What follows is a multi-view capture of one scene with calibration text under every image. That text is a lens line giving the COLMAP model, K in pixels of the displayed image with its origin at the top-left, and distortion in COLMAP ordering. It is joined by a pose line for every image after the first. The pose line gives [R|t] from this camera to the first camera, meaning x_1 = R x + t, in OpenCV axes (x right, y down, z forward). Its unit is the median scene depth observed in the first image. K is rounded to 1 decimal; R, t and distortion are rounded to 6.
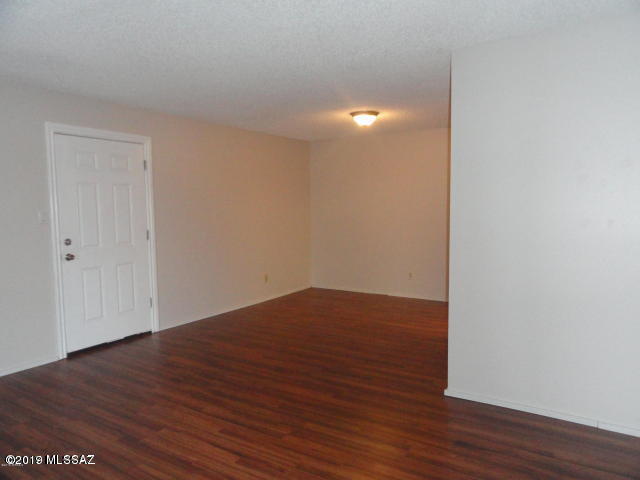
lens RADIAL K [[446.0, 0, 320.0], [0, 446.0, 240.0], [0, 0, 1]] dist [-0.004214, 0.007235]
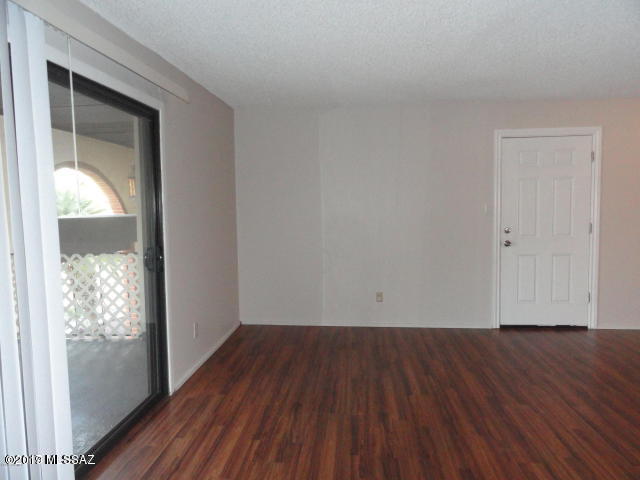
lens RADIAL K [[446.0, 0, 320.0], [0, 446.0, 240.0], [0, 0, 1]] dist [-0.004214, 0.007235]
pose [[0.461334, 0.071321, -0.884355, 0.252242], [-0.056243, 0.997110, 0.051075, -0.002767], [0.885442, 0.026176, 0.464012, 0.029570]]
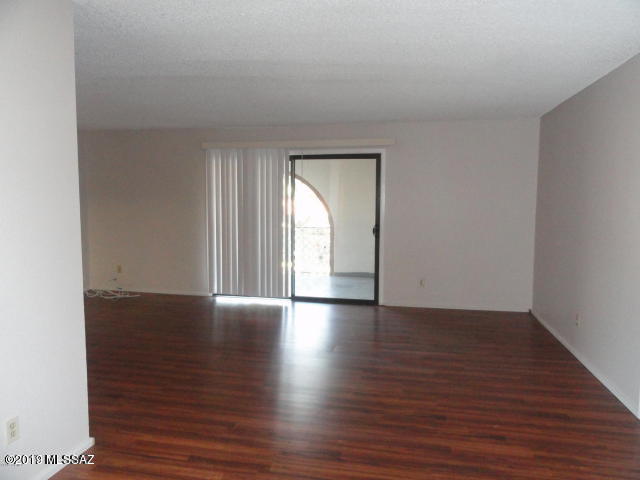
lens RADIAL K [[446.0, 0, 320.0], [0, 446.0, 240.0], [0, 0, 1]] dist [-0.004214, 0.007235]
pose [[-0.931895, 0.032306, -0.361285, 0.145722], [-0.025331, 0.987798, 0.153666, -0.112733], [0.361841, 0.152353, -0.919706, 1.487361]]
